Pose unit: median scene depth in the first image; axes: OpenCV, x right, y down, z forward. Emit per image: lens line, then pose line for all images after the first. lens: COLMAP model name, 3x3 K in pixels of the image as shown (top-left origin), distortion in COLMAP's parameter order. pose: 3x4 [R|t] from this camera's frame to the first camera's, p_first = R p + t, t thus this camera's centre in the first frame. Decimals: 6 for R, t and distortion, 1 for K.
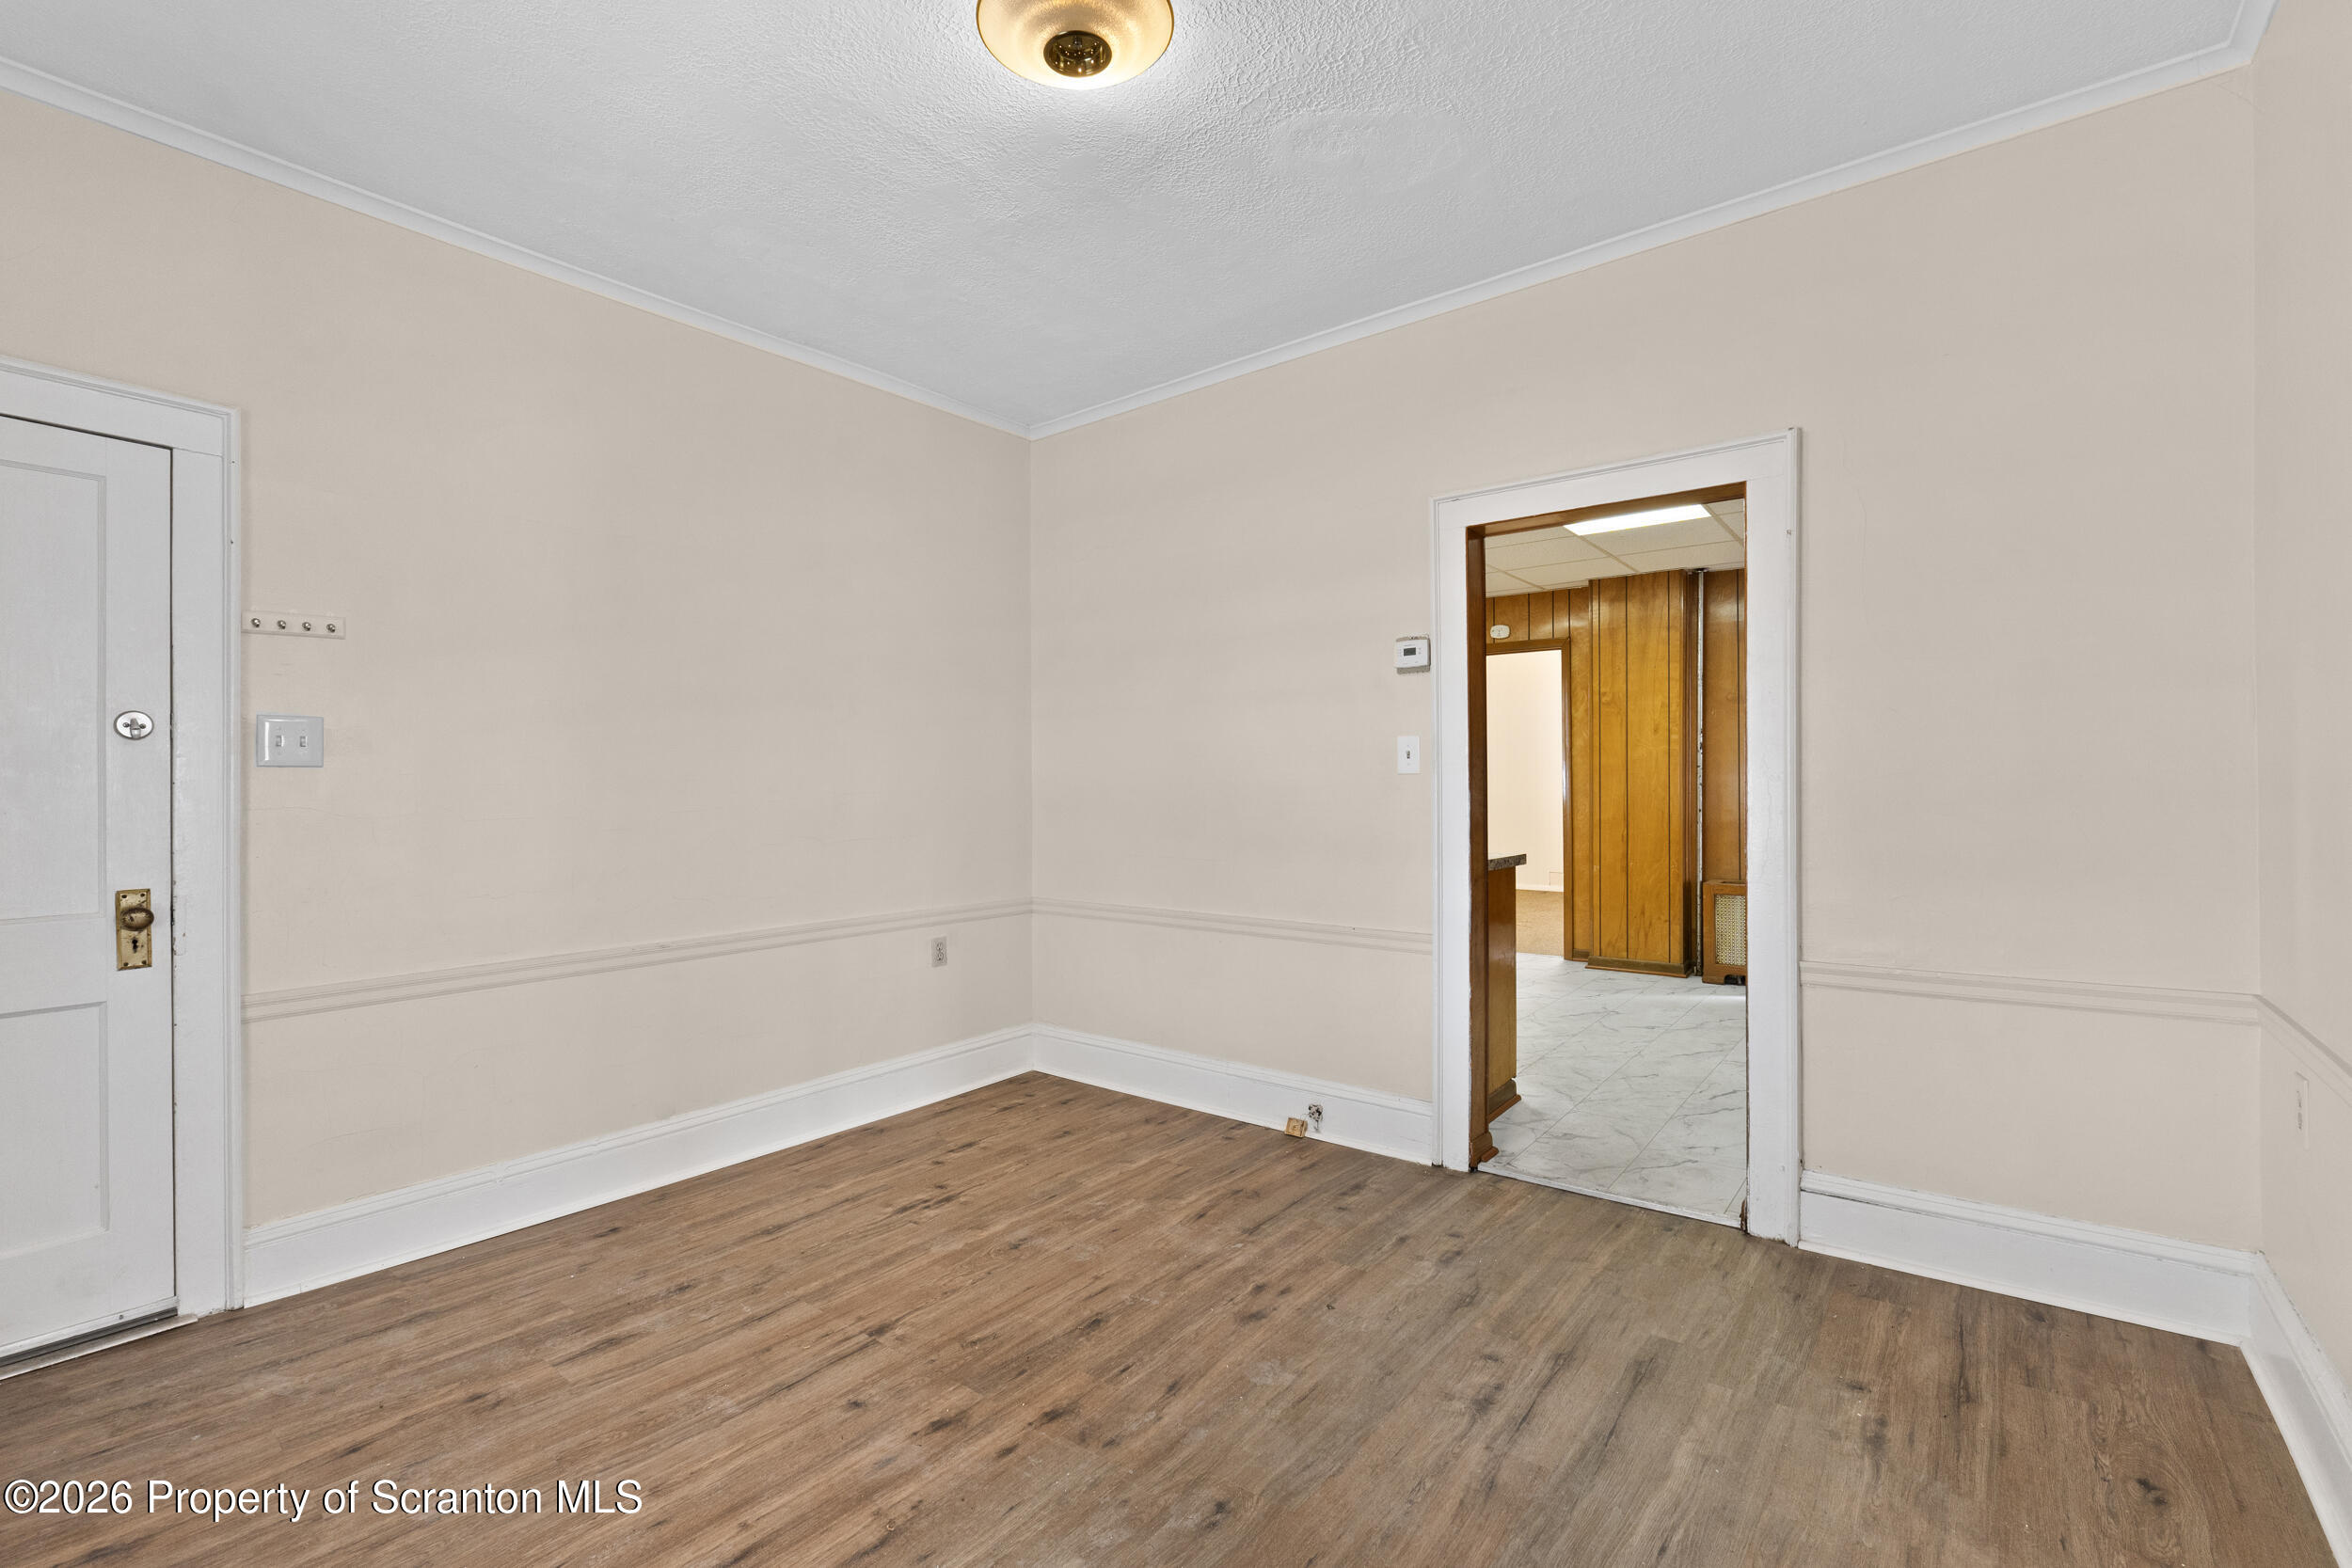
lens RADIAL K [[1035.1, 0, 1167.6], [0, 1035.1, 779.3], [0, 0, 1]] dist [-0.006014, -0.000357]
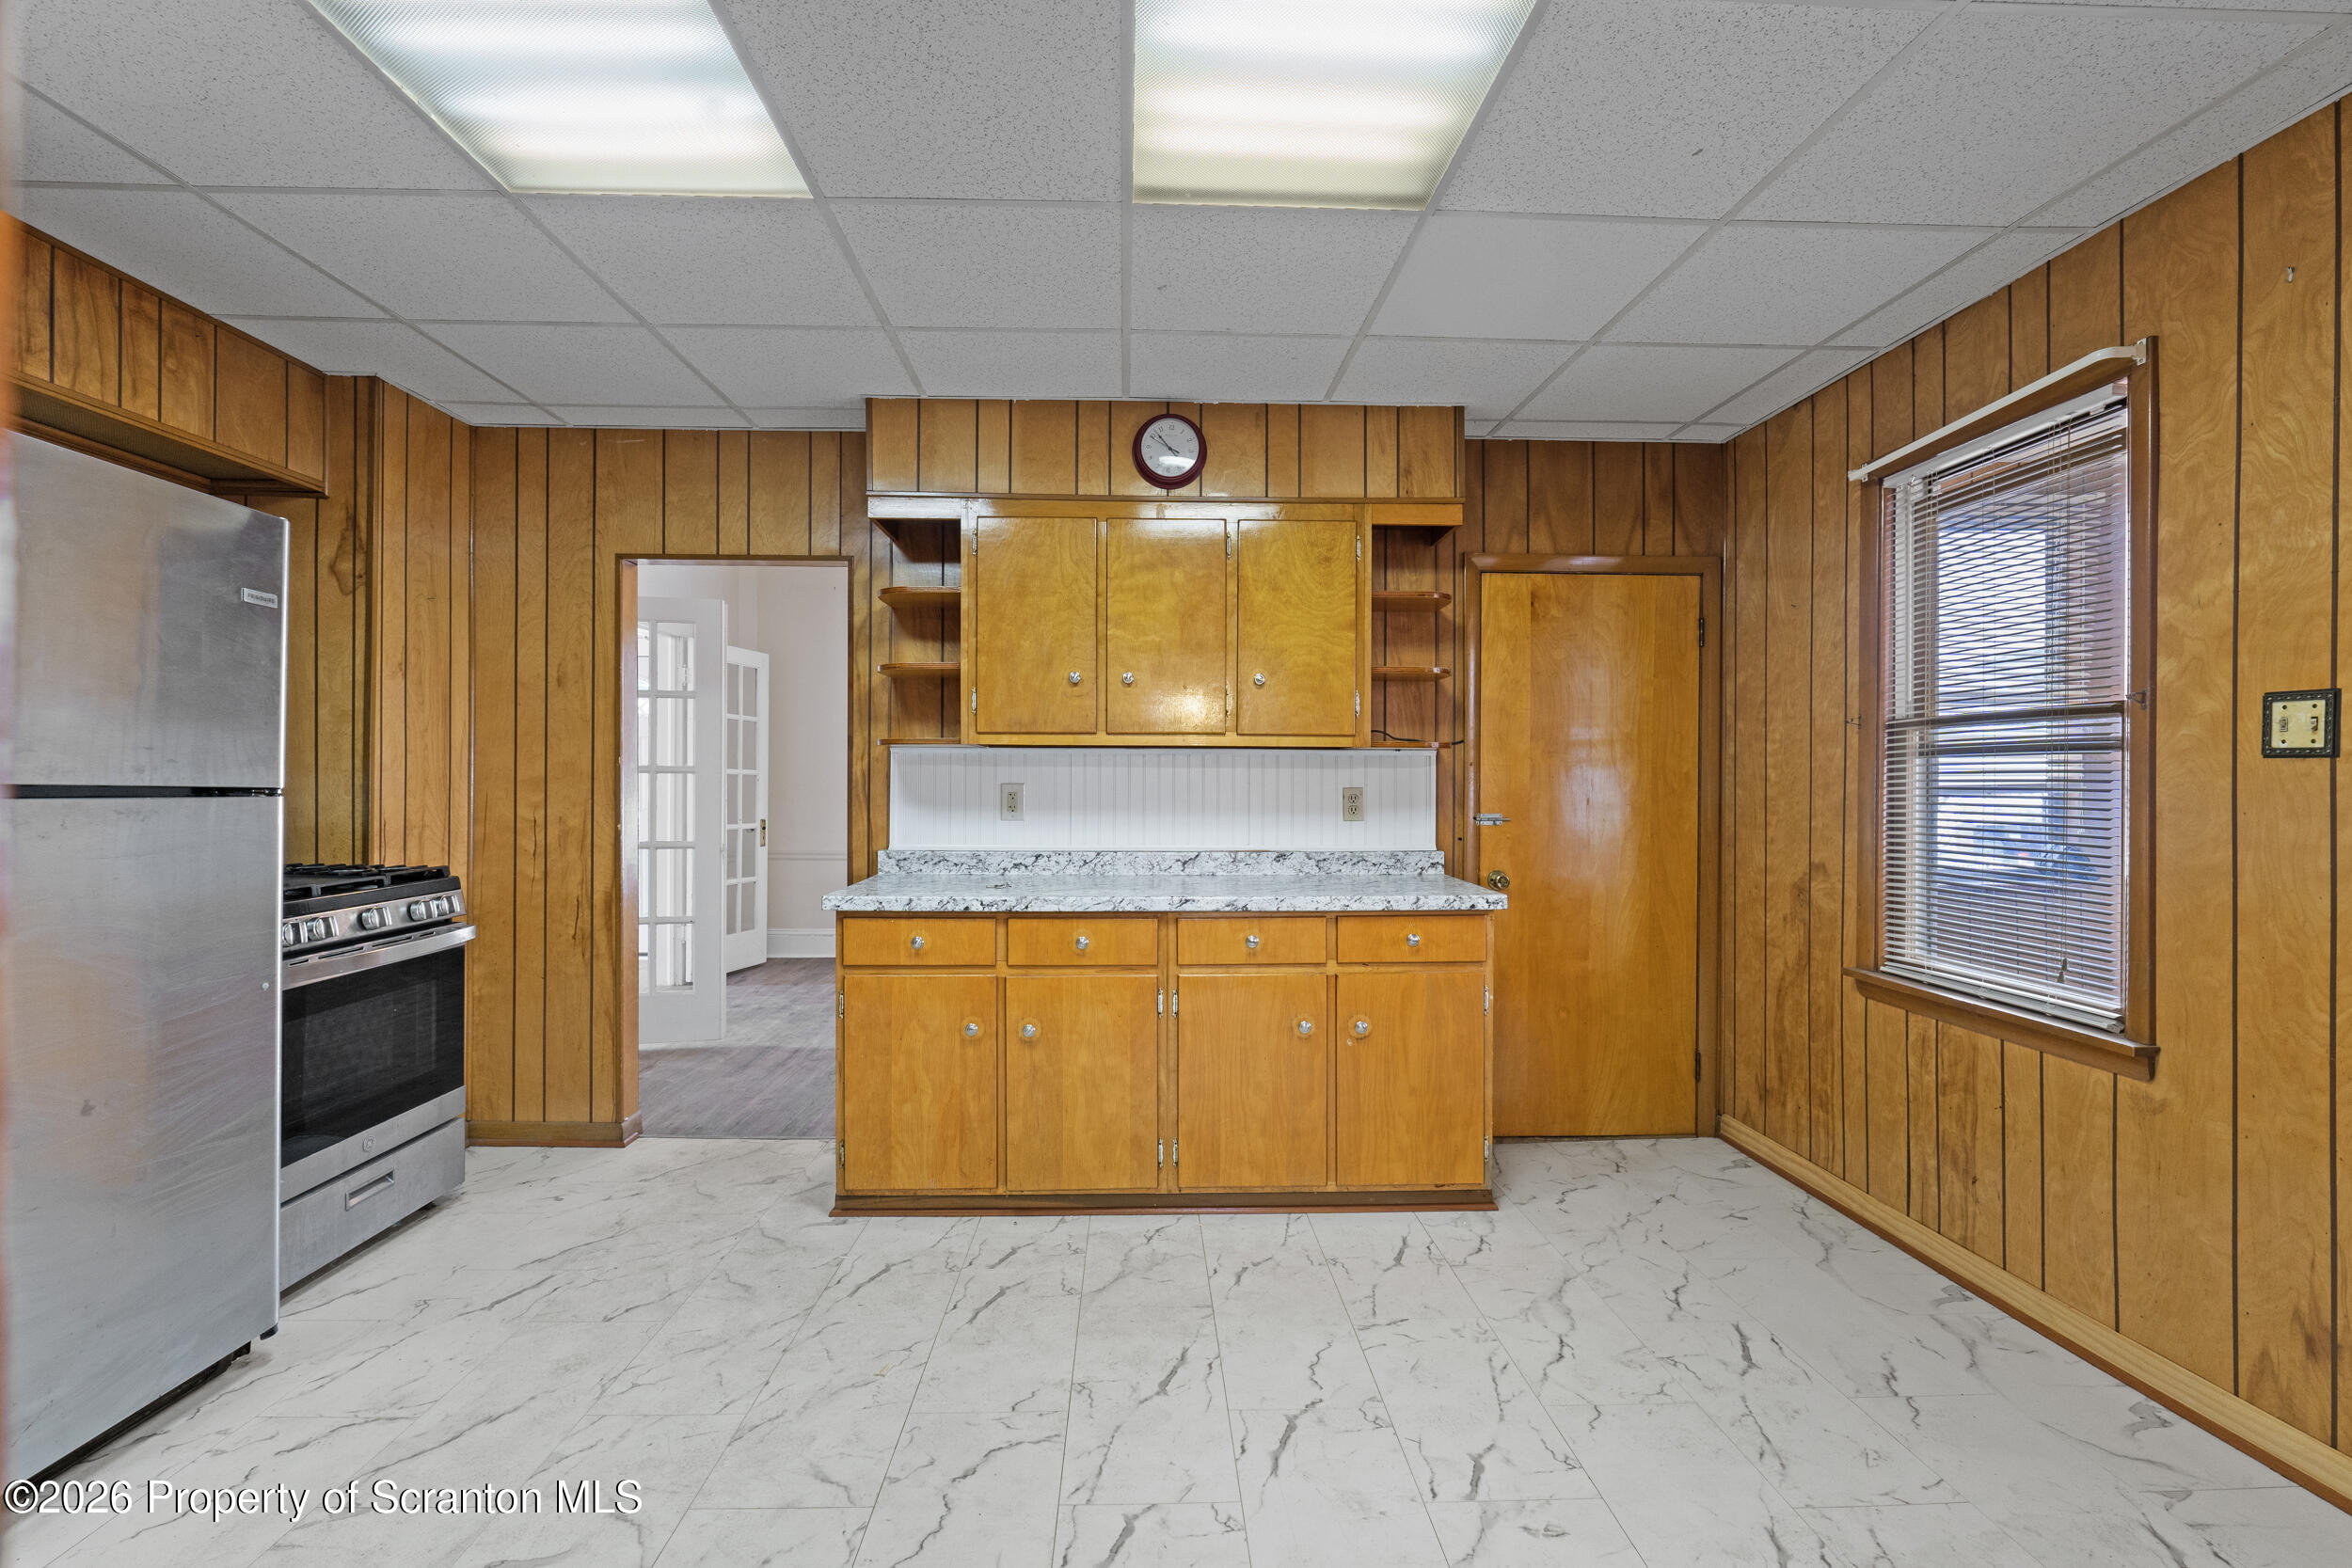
lens RADIAL K [[1035.1, 0, 1167.6], [0, 1035.1, 779.3], [0, 0, 1]] dist [-0.006014, -0.000357]
pose [[-0.754840, 0.004371, -0.655894, 1.214081], [0.001304, 0.999986, 0.005163, -0.025238], [0.655908, 0.003042, -0.754835, 3.235340]]
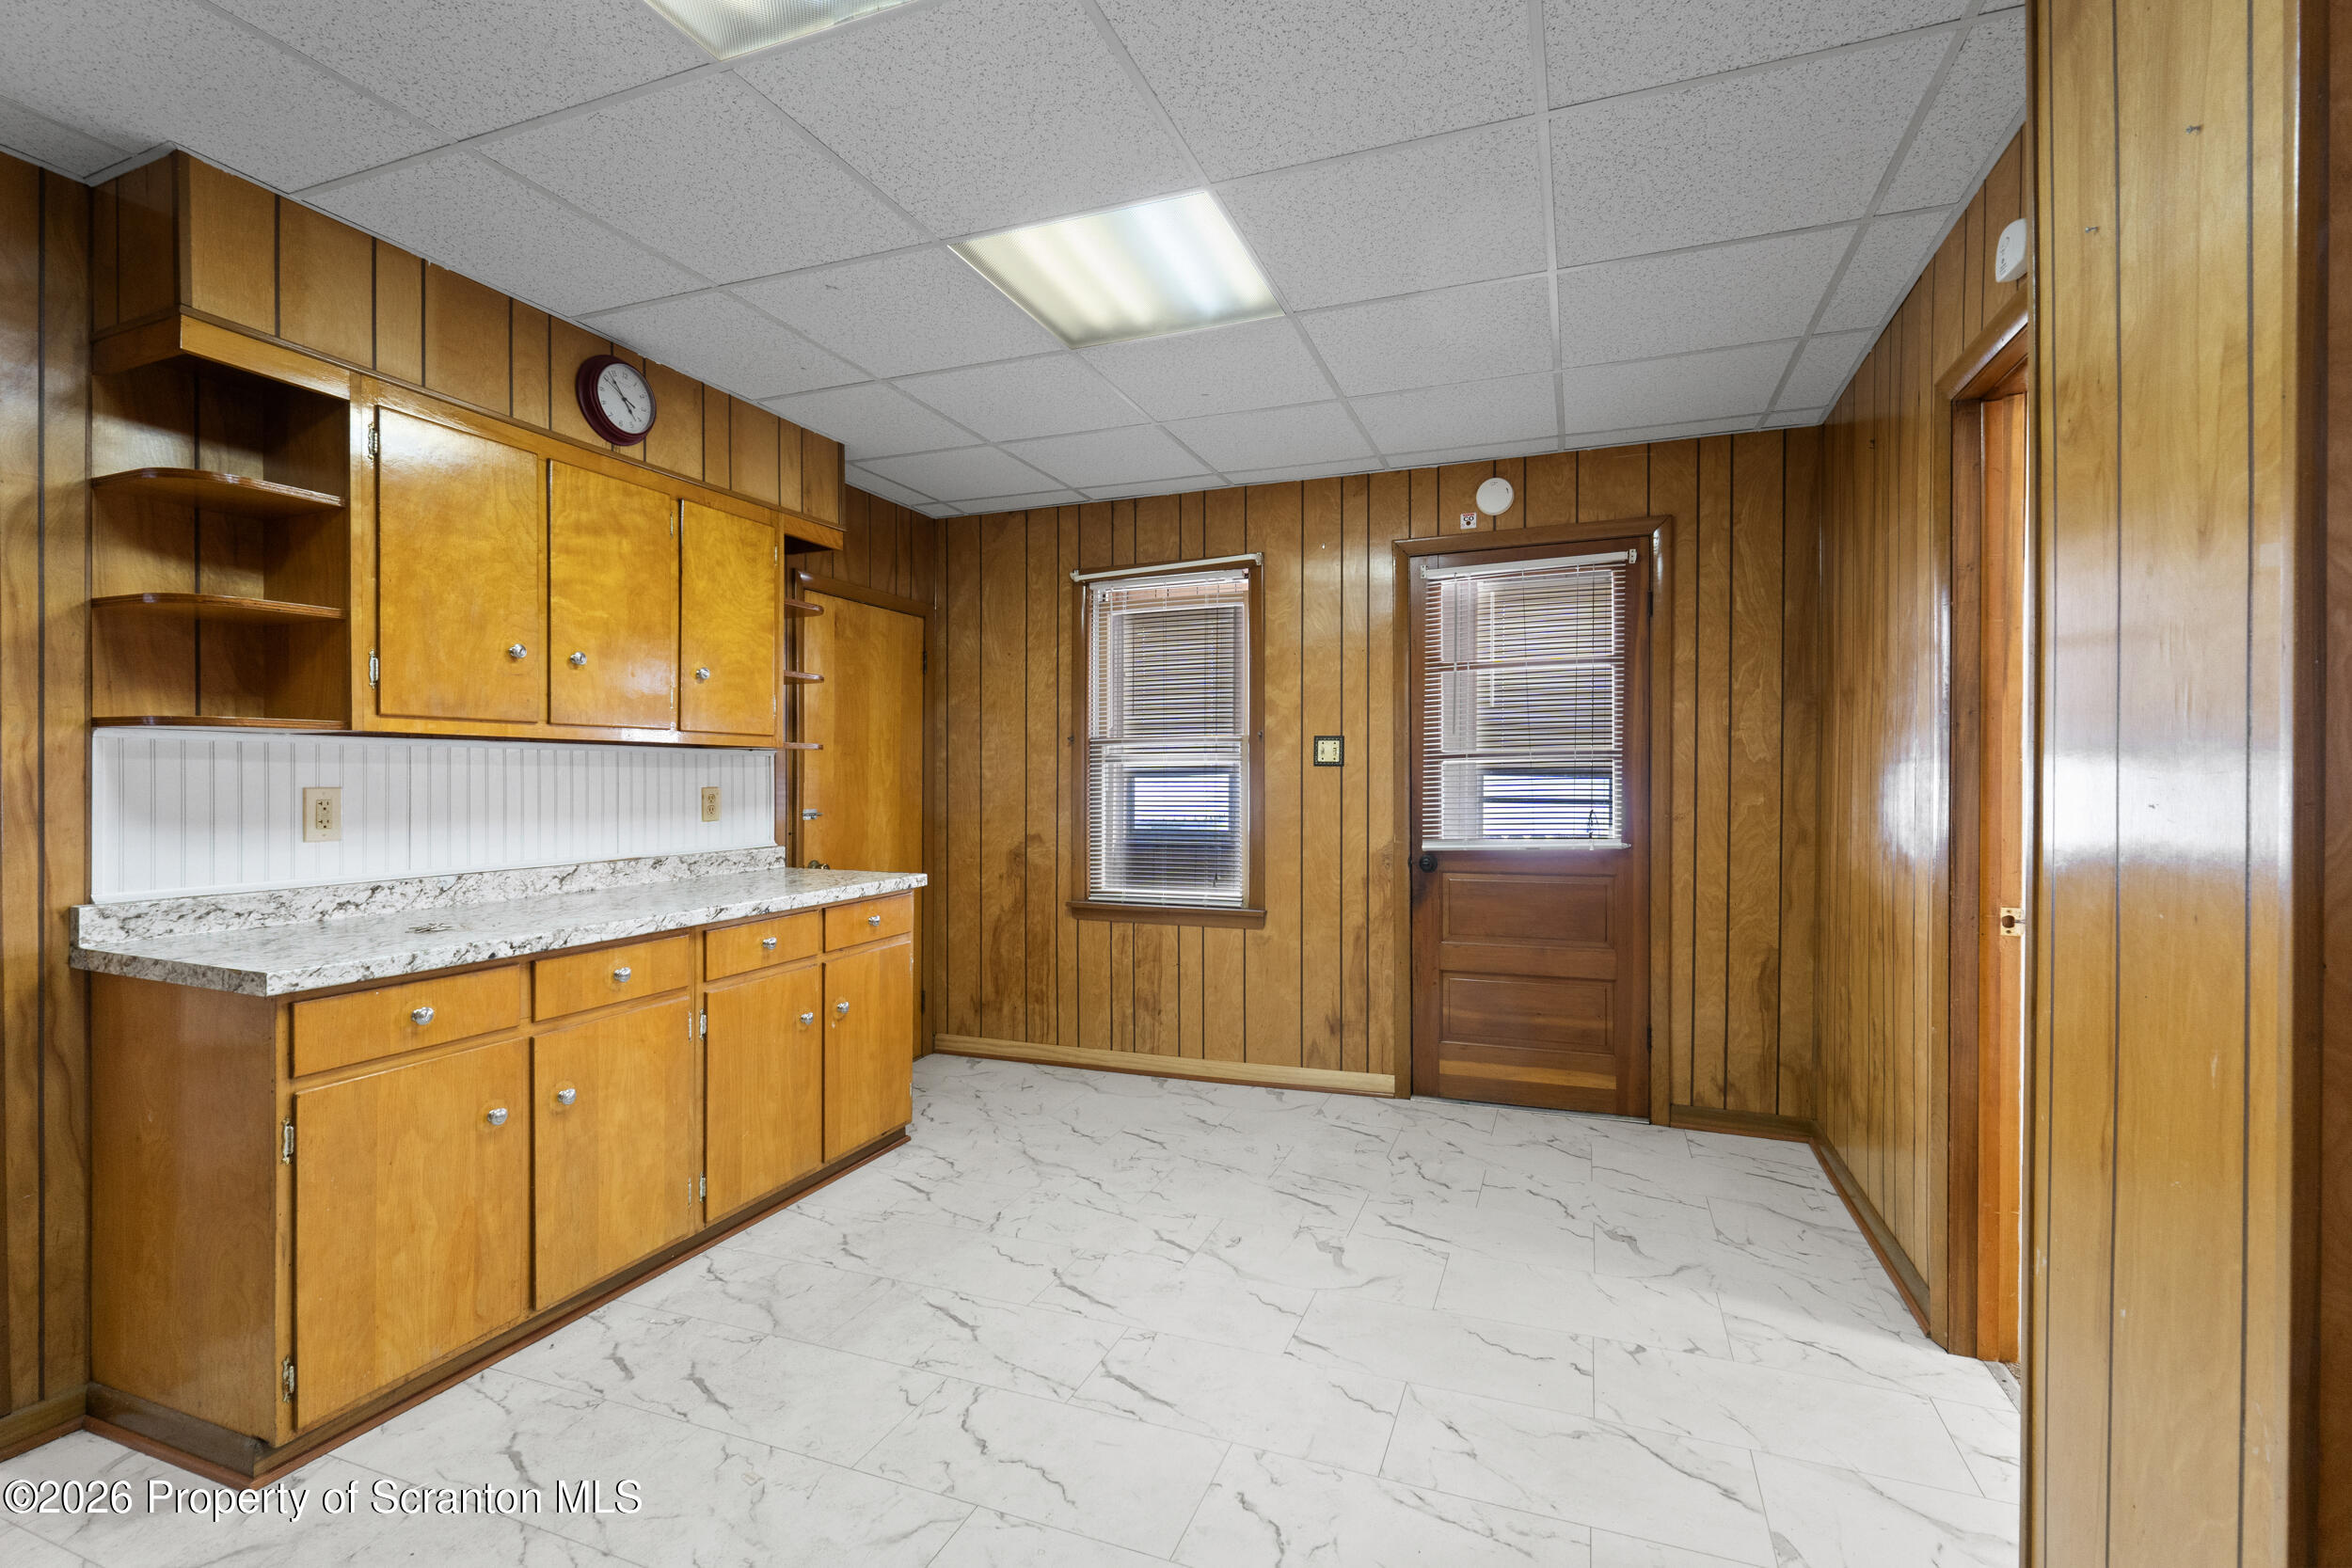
lens RADIAL K [[1029.9, 0, 1184.4], [0, 1029.9, 777.8], [0, 0, 1]] dist [-0.008278, -0.000008]
pose [[0.300941, 0.007586, -0.953612, 1.692193], [-0.001276, 0.999971, 0.007552, -0.031070], [0.953642, -0.001056, 0.300942, 2.356343]]
